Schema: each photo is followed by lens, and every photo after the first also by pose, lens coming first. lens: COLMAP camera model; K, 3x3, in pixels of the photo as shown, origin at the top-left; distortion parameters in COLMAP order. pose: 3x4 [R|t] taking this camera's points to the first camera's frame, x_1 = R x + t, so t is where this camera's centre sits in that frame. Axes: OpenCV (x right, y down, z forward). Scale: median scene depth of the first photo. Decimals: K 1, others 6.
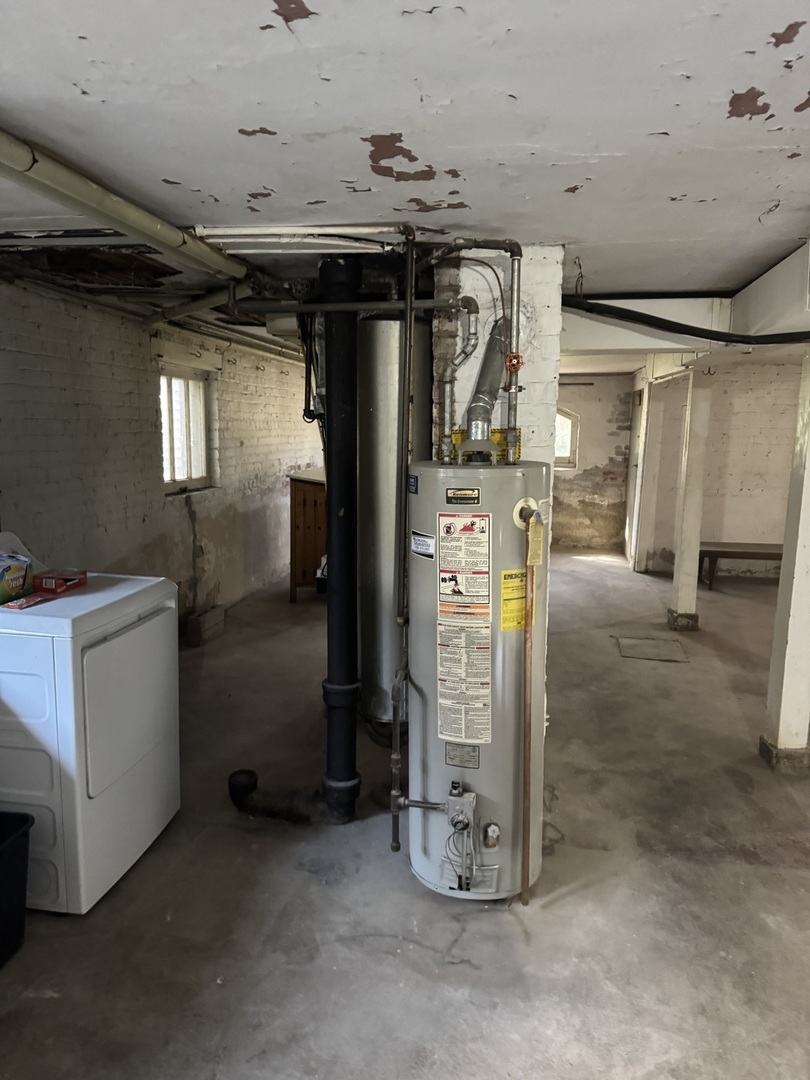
lens RADIAL K [[761.1, 0, 408.6], [0, 761.1, 544.5], [0, 0, 1]] dist [-0.008770, -0.004551]
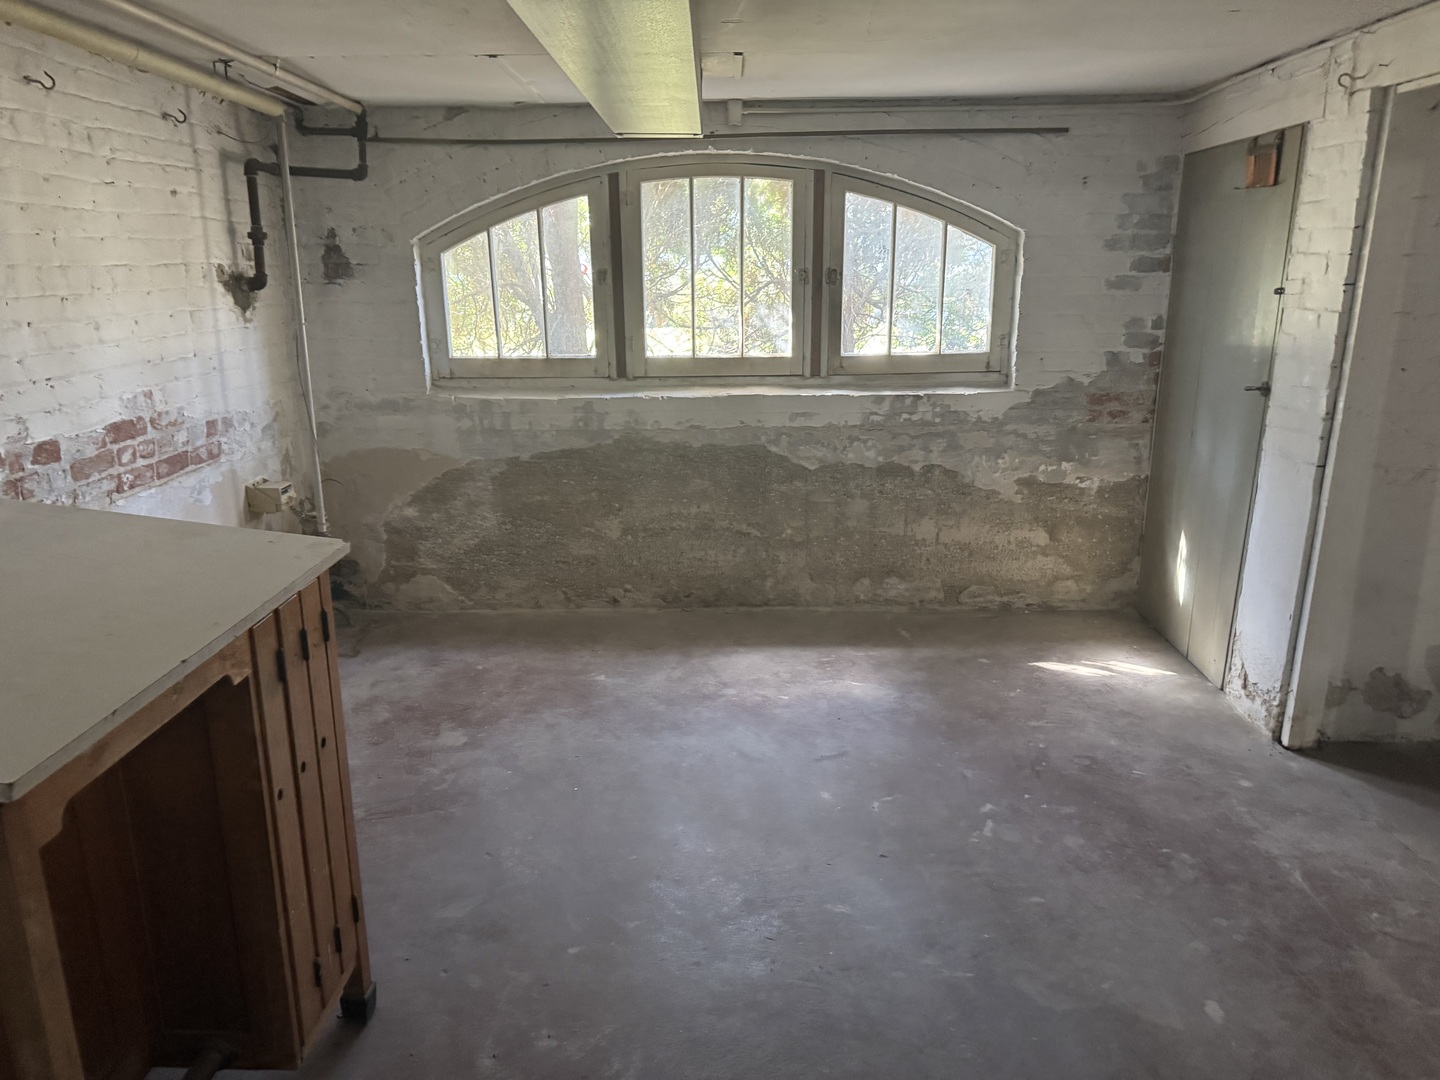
lens RADIAL K [[1014.8, 0, 721.2], [0, 1014.8, 527.3], [0, 0, 1]] dist [-0.008770, -0.004551]
pose [[0.989299, -0.056761, 0.134410, 0.025473], [0.044371, 0.994634, 0.093453, -0.086417], [-0.138993, -0.086490, 0.986509, 0.564172]]
